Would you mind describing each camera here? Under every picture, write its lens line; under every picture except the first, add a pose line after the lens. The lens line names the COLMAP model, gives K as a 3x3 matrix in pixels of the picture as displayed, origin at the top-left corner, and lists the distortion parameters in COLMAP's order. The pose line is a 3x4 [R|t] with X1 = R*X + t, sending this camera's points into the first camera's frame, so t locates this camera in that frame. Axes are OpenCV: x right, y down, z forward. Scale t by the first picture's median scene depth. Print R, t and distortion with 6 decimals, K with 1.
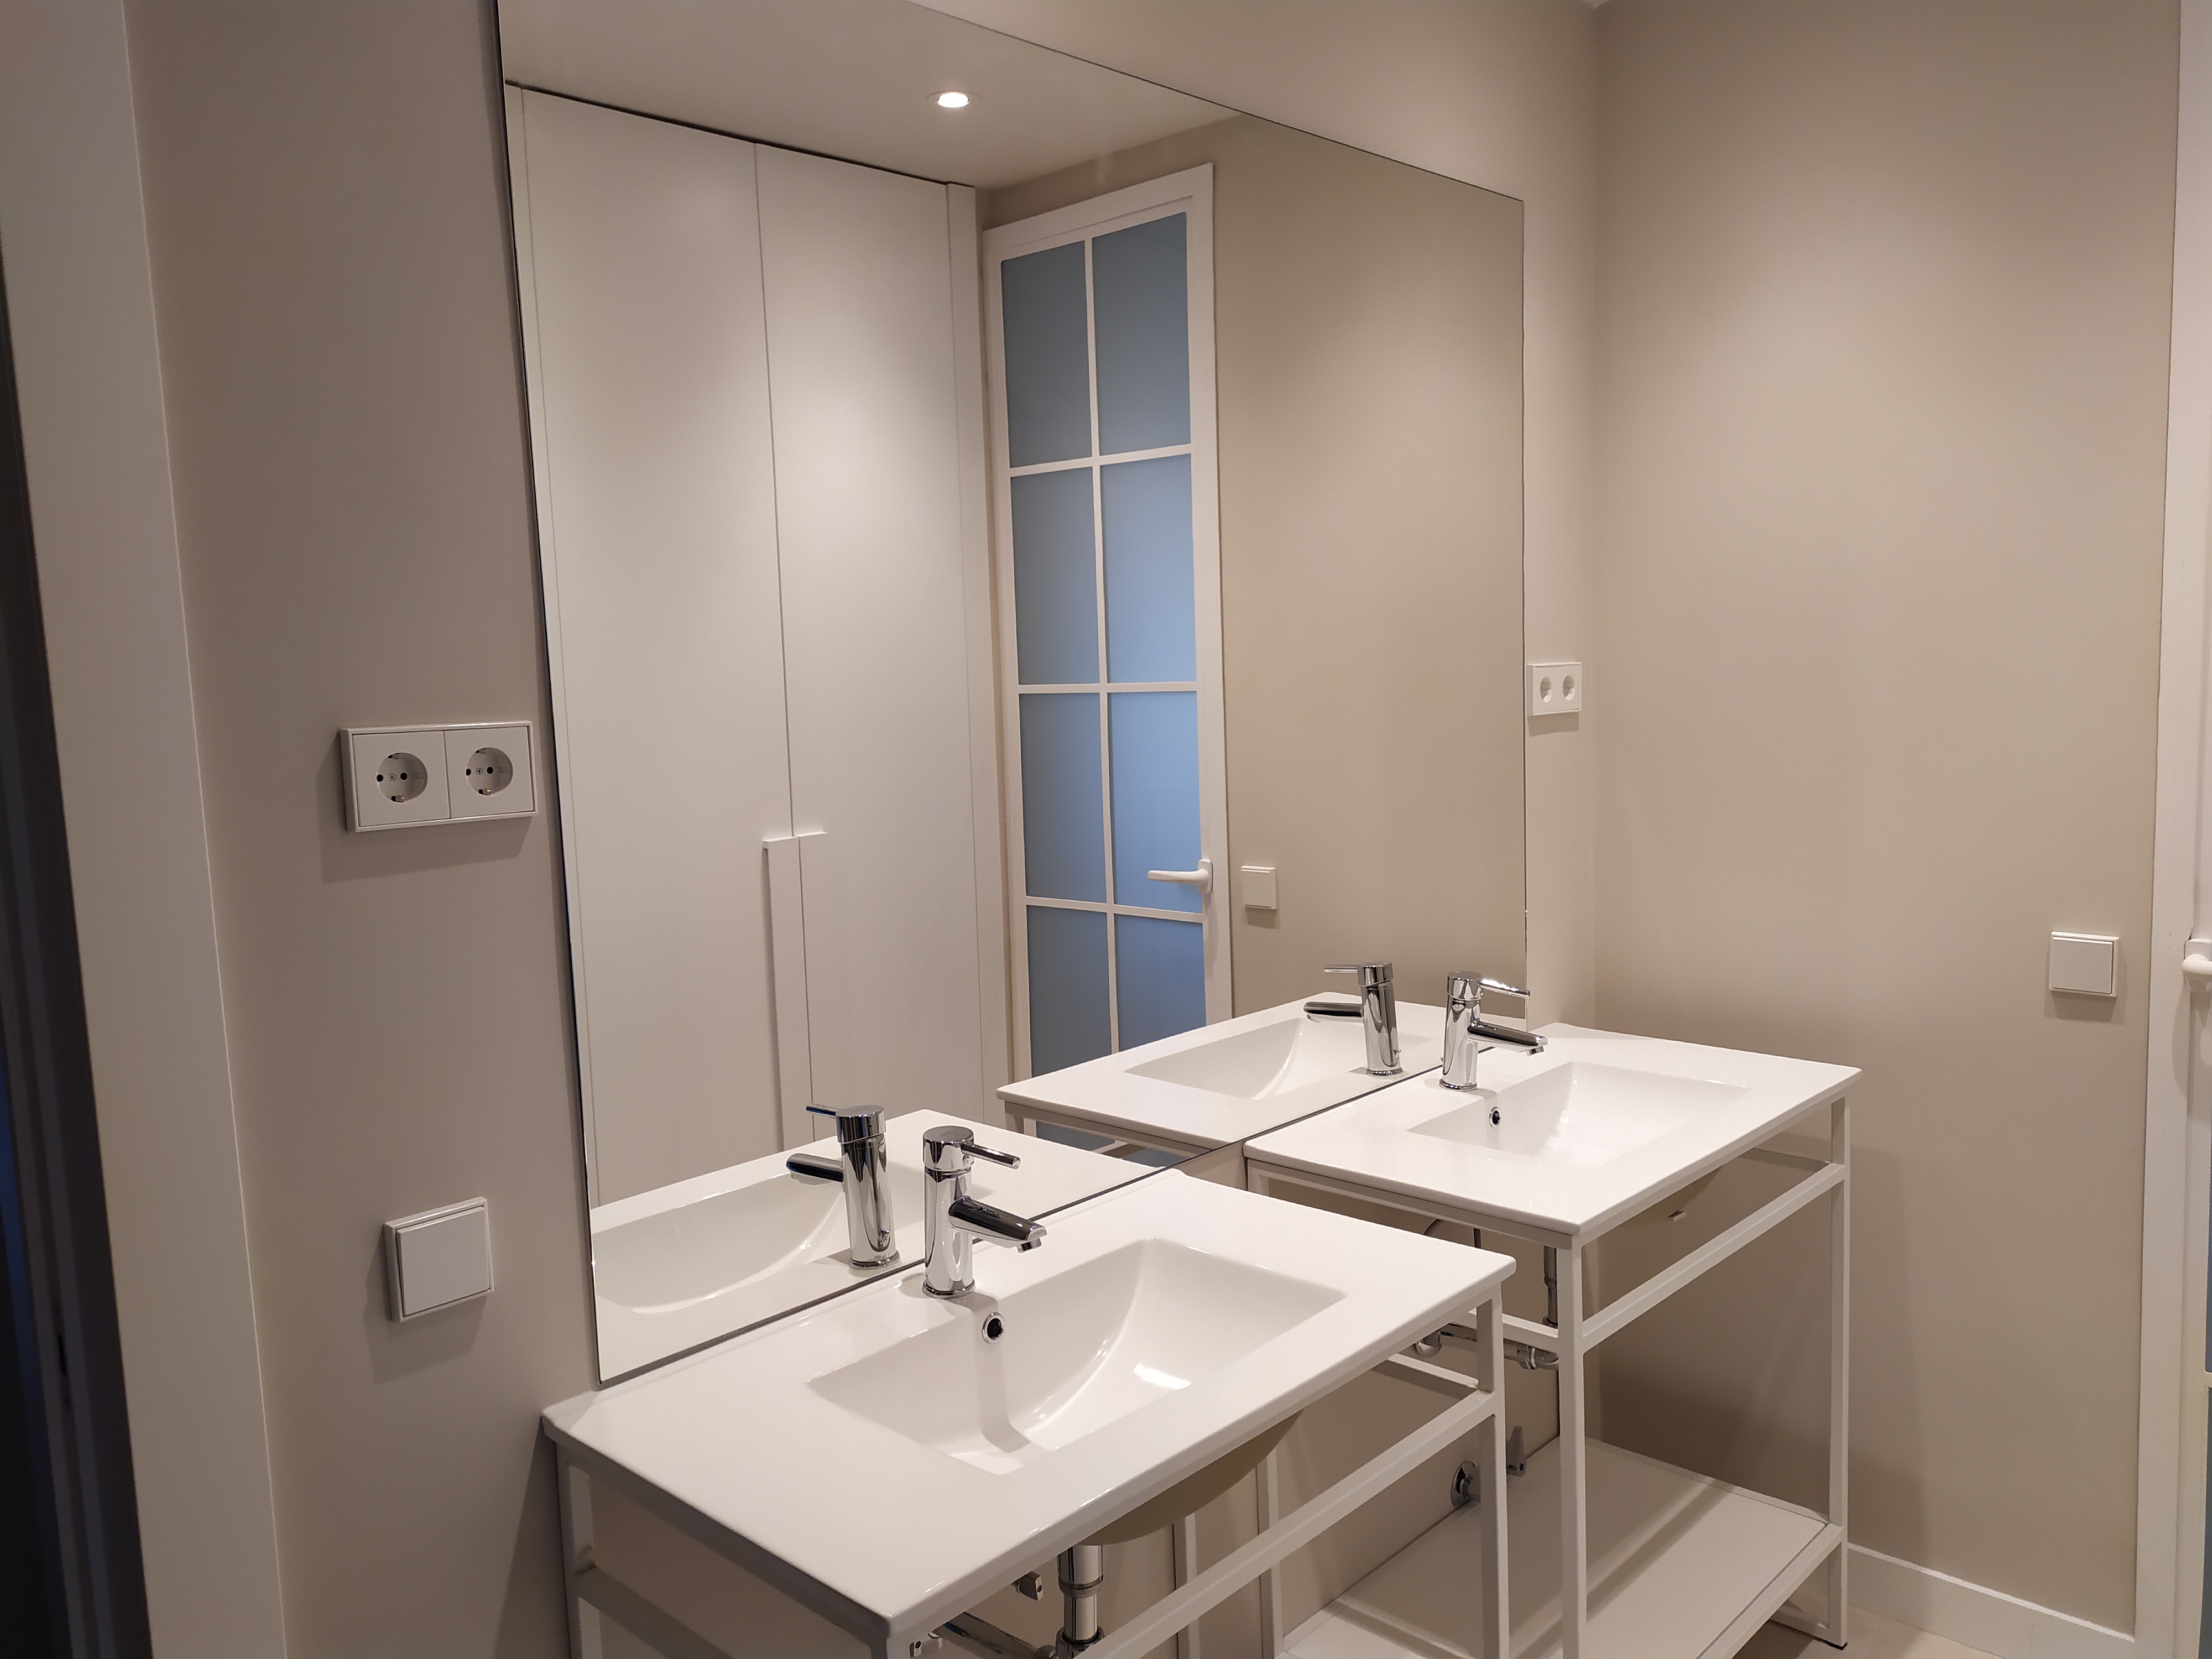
lens RADIAL K [[1677.4, 0, 1109.9], [0, 1677.4, 830.3], [0, 0, 1]] dist [0.049430, 0.000998]
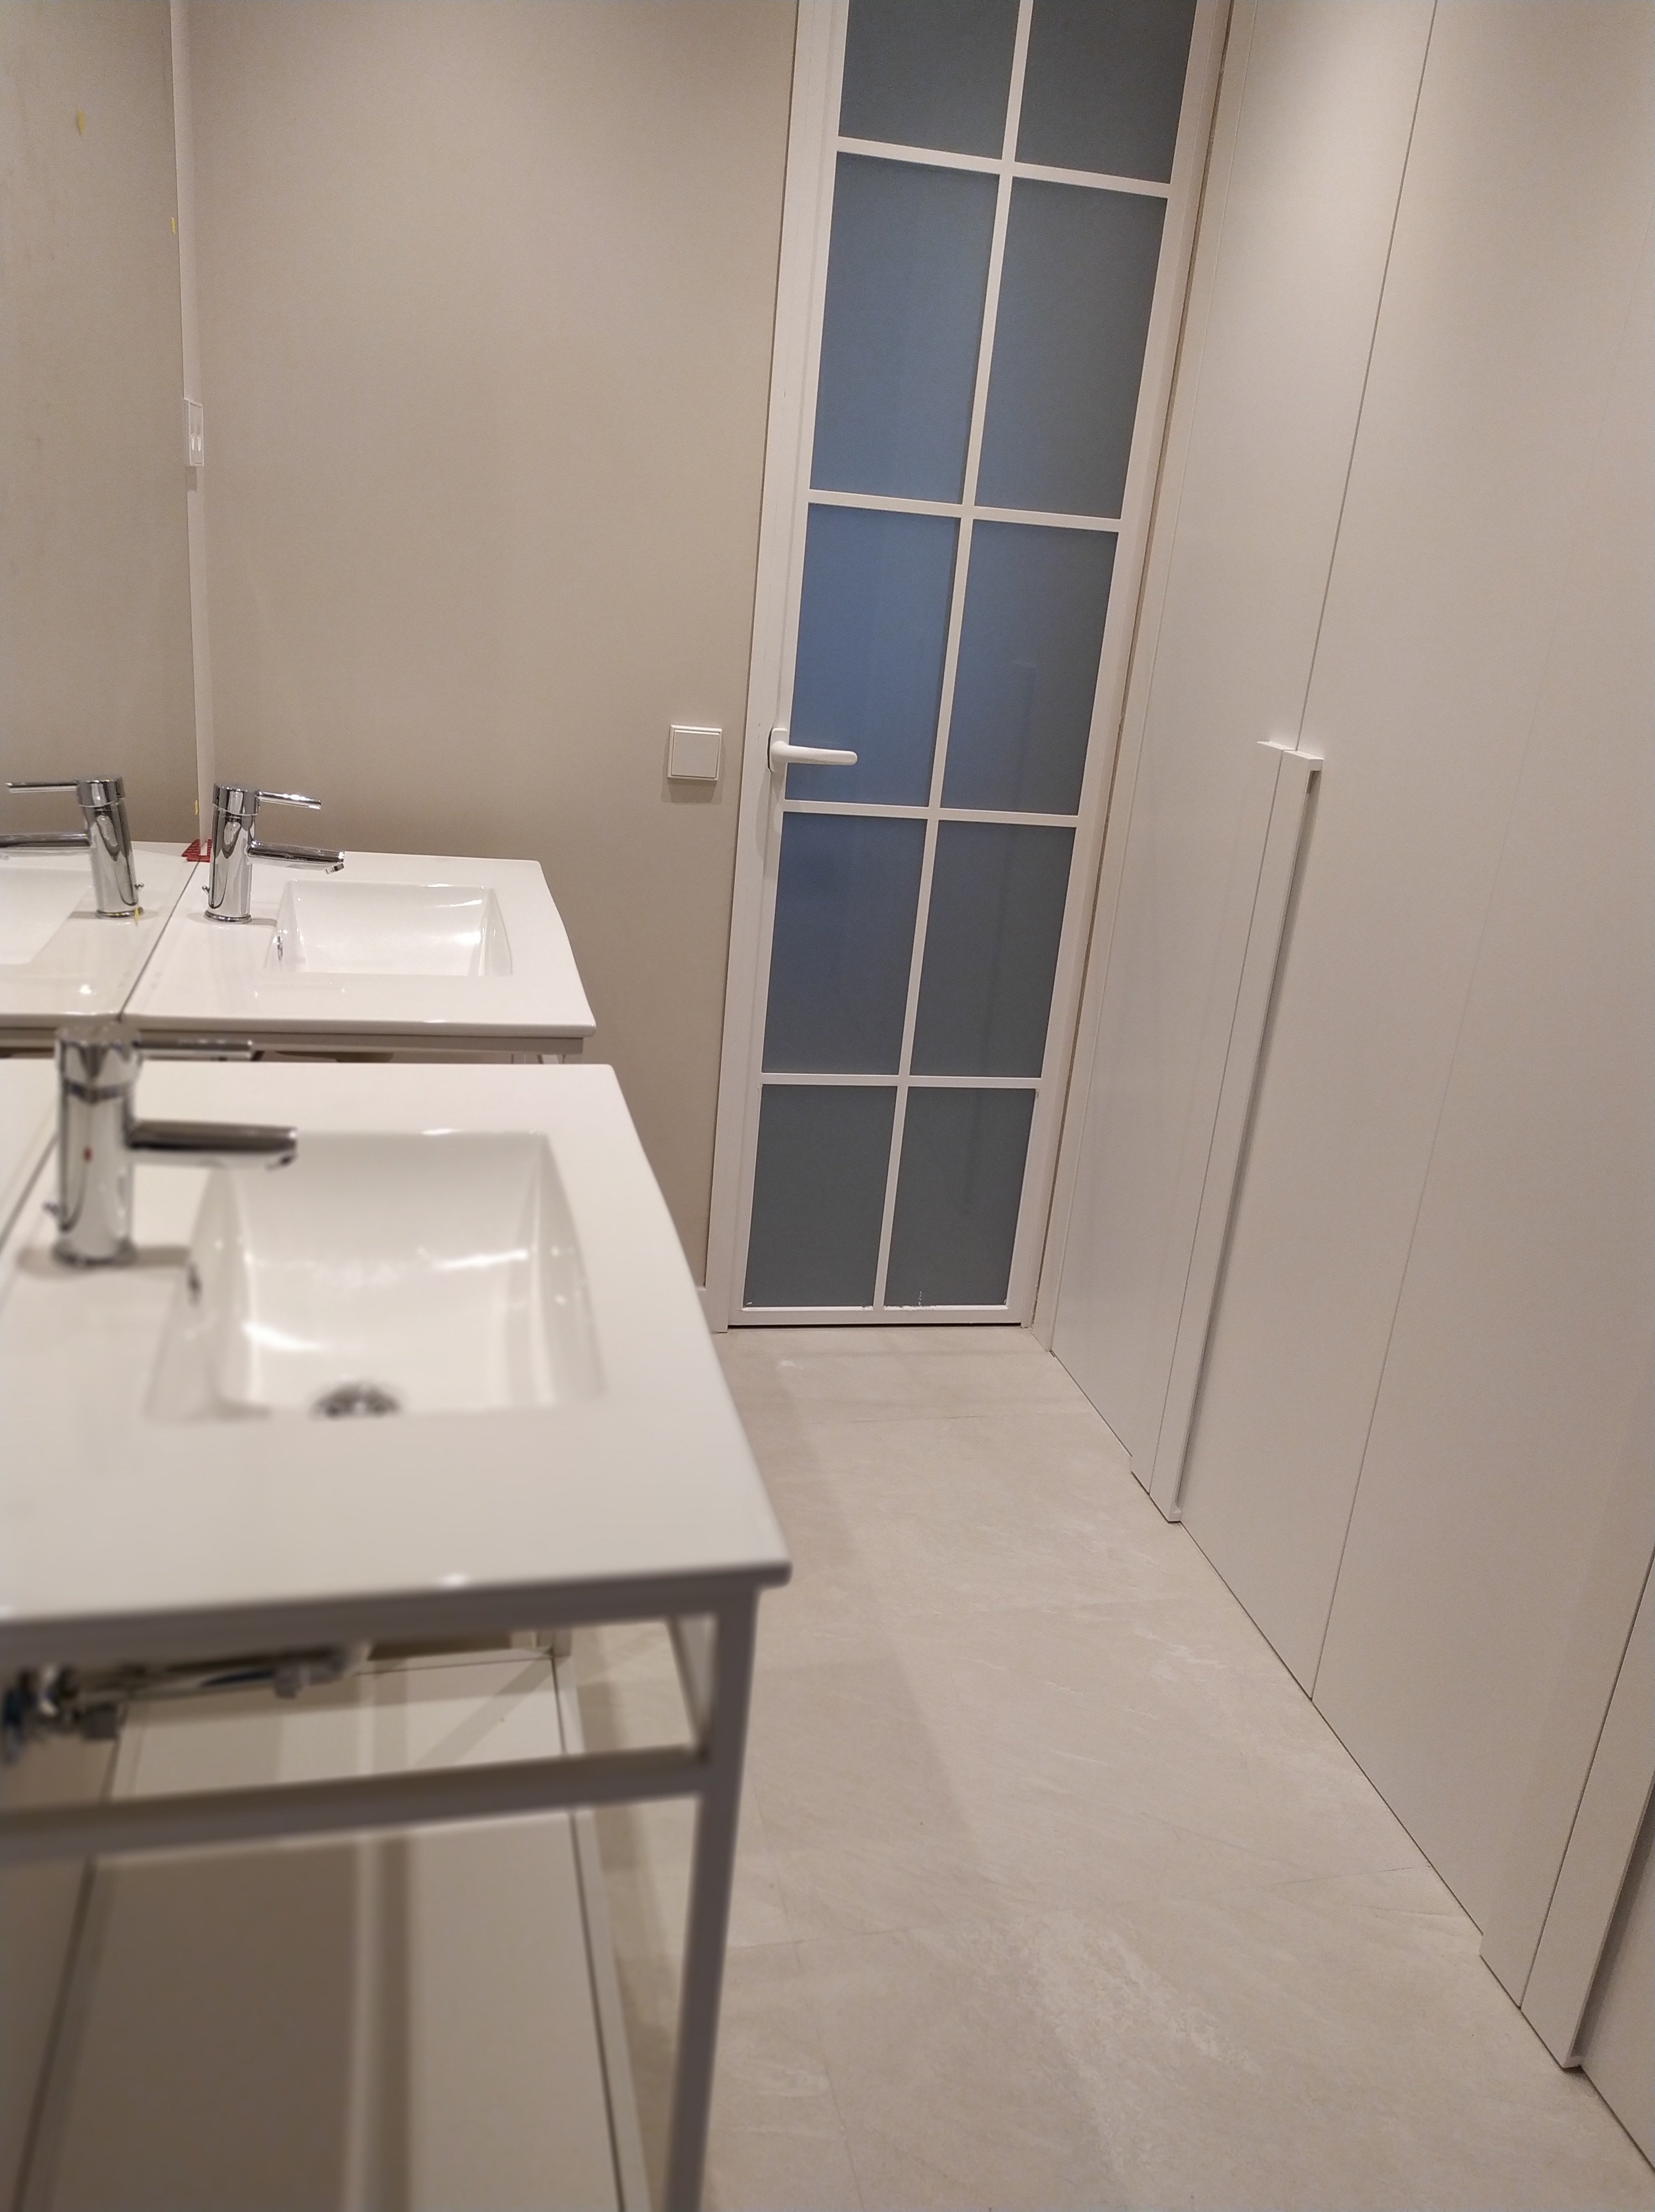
lens RADIAL K [[1677.7, 0, 830.6], [0, 1677.7, 1106.9], [0, 0, 1]] dist [0.049430, 0.000998]
pose [[0.536420, -0.197268, 0.820572, -0.361152], [-0.024398, 0.968267, 0.248723, 0.023906], [-0.843598, -0.153440, 0.514585, 0.289350]]
